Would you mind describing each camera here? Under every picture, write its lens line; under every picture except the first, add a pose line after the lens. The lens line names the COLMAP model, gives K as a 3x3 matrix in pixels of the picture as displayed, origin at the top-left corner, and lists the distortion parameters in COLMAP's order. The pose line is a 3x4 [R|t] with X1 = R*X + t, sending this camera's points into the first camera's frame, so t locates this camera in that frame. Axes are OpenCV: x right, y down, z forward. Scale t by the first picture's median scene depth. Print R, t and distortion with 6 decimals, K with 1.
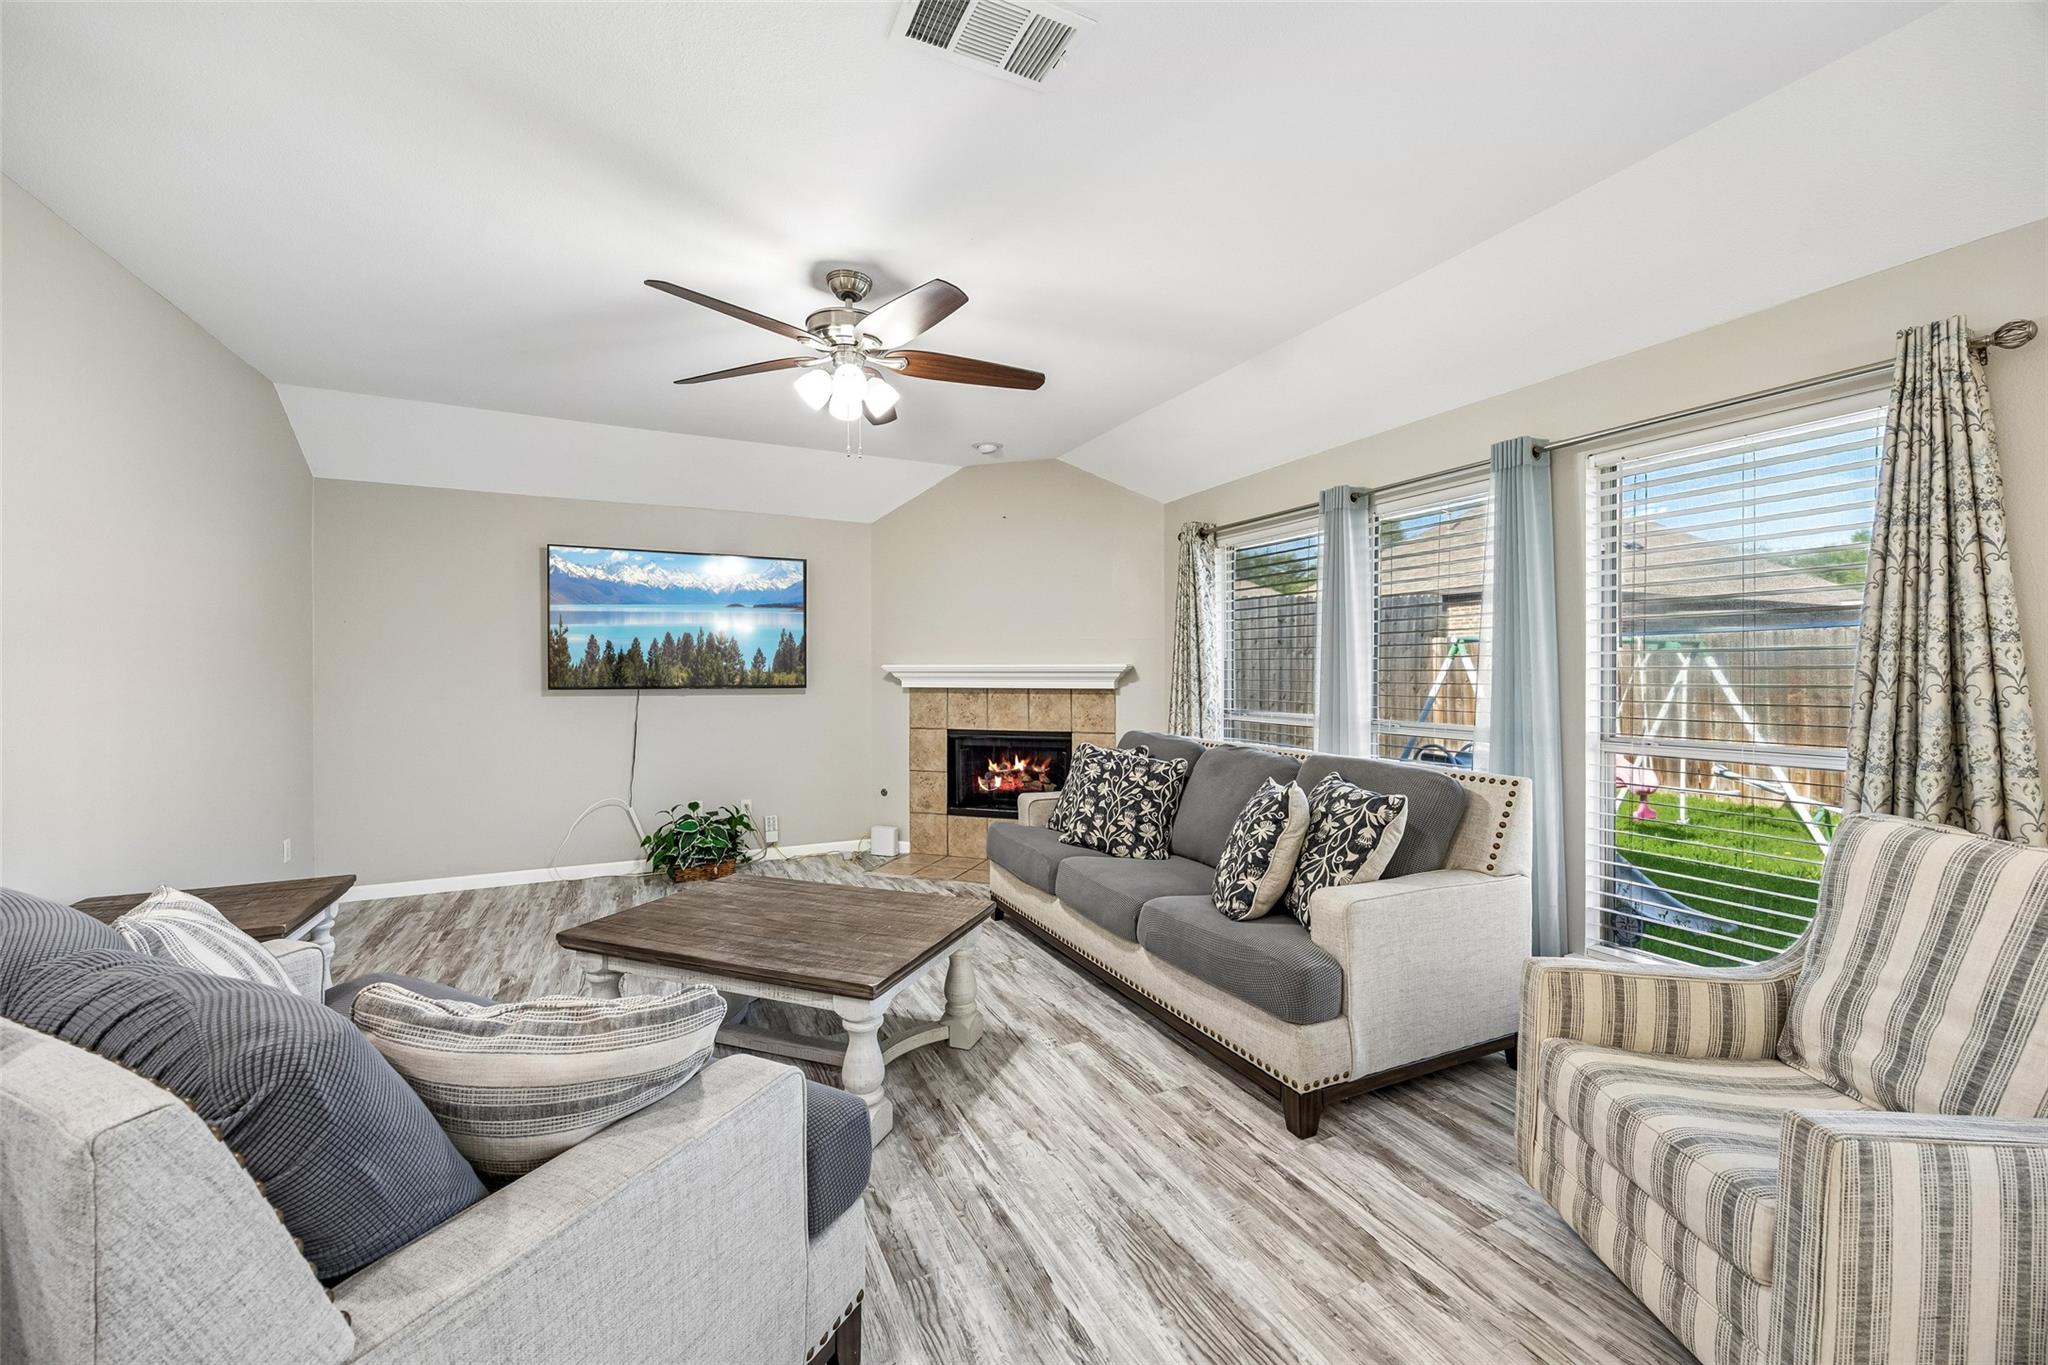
lens RADIAL K [[802.8, 0, 1028.0], [0, 802.8, 679.4], [0, 0, 1]] dist [0.000485, 0.000129]
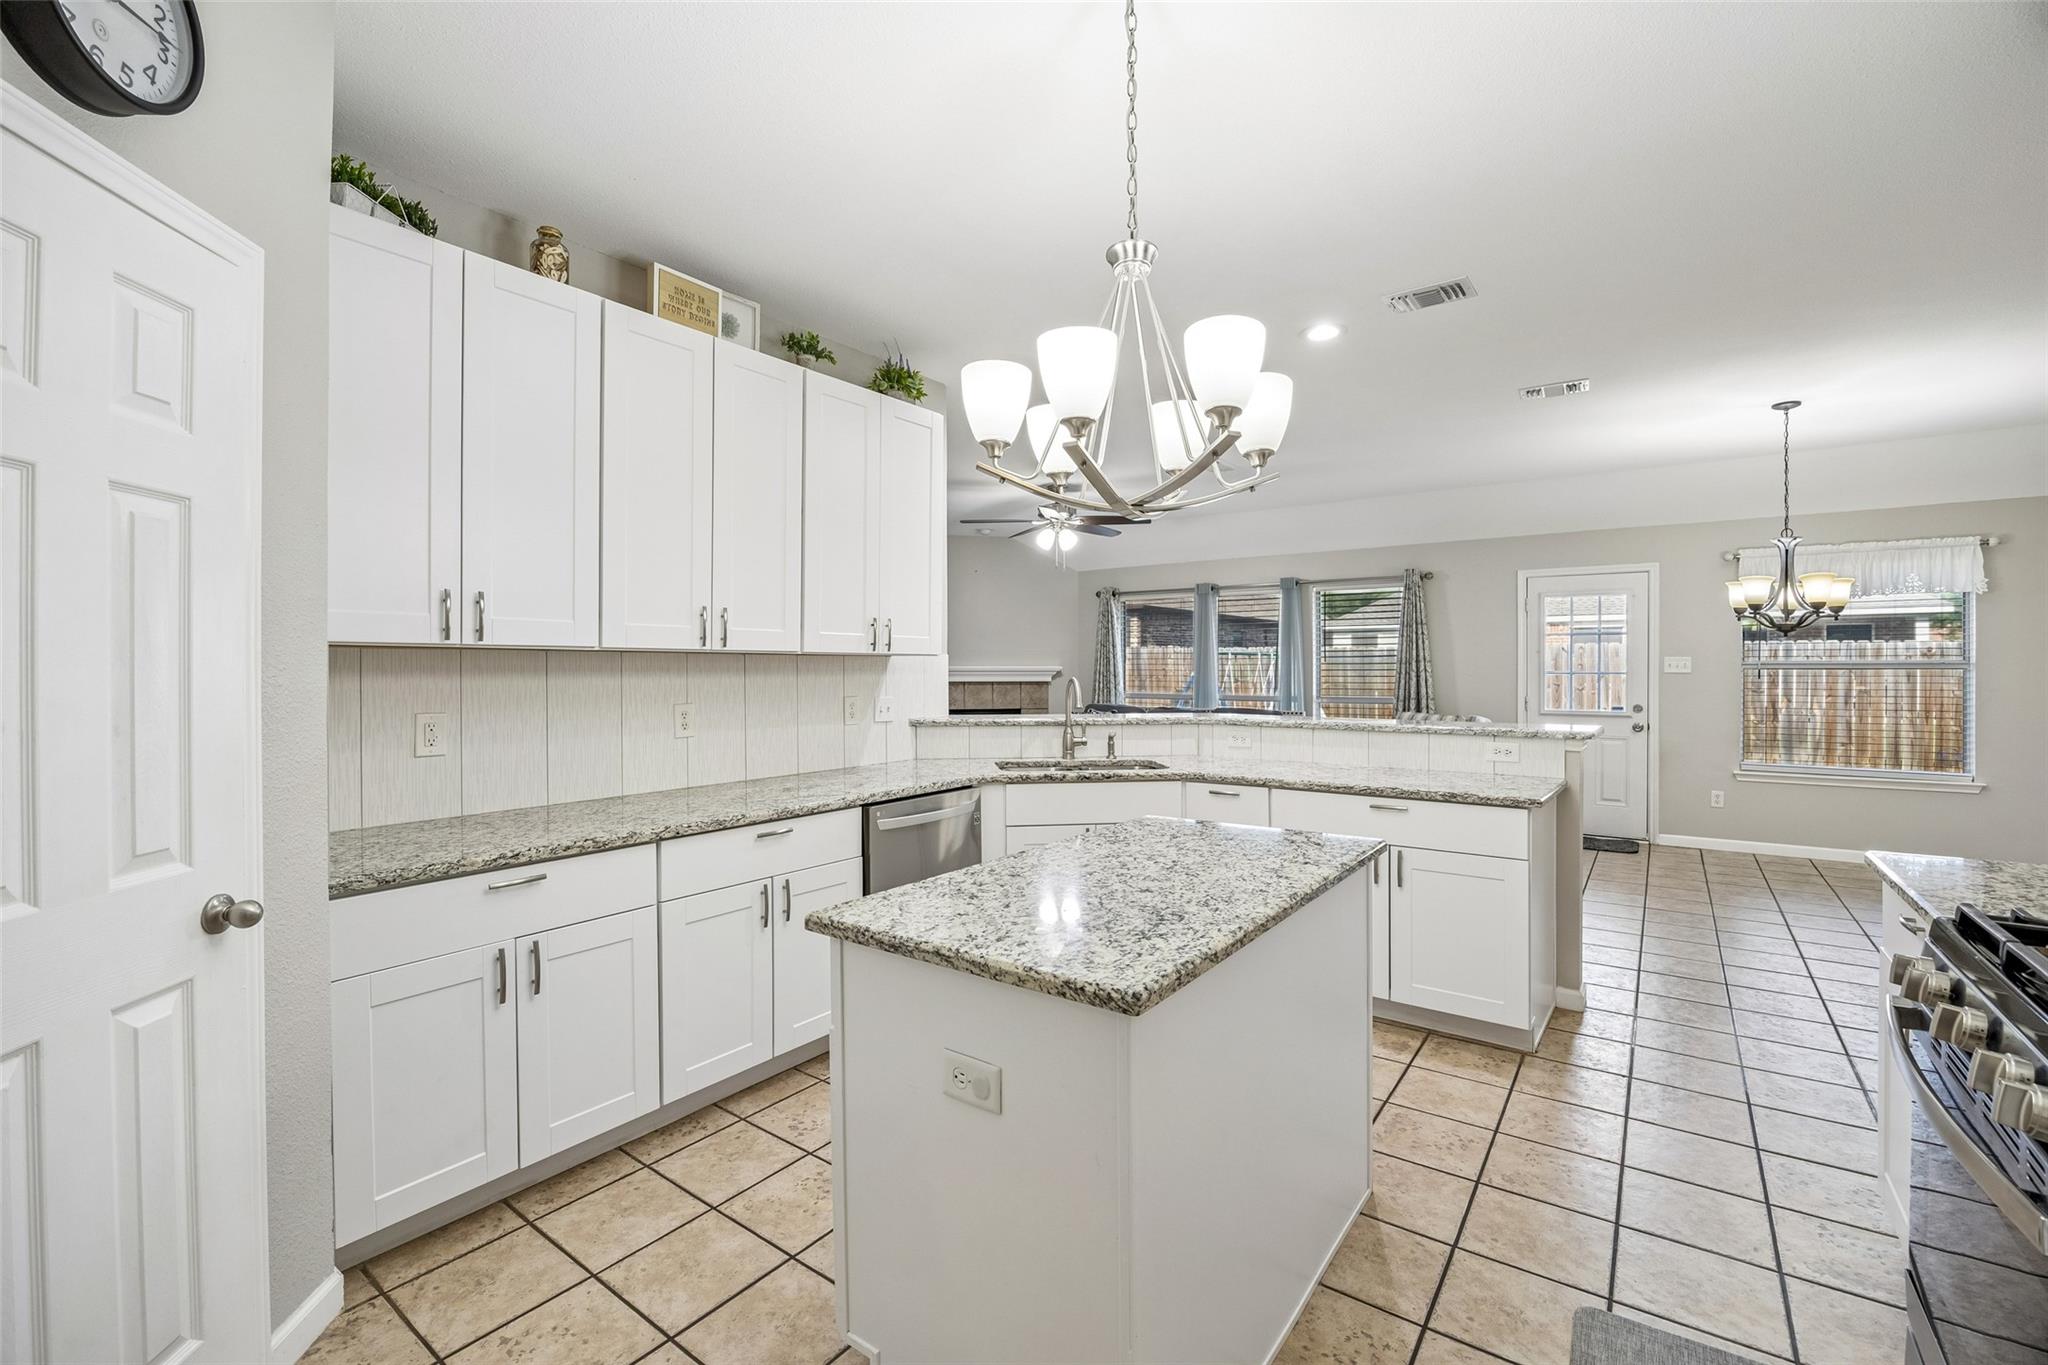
lens RADIAL K [[919.6, 0, 1021.3], [0, 919.6, 678.8], [0, 0, 1]] dist [-0.000180, -0.000013]
pose [[0.900526, -0.006344, 0.434756, -1.339453], [0.006013, 0.999980, 0.002136, 0.002360], [-0.434760, 0.000691, 0.900546, -1.159892]]
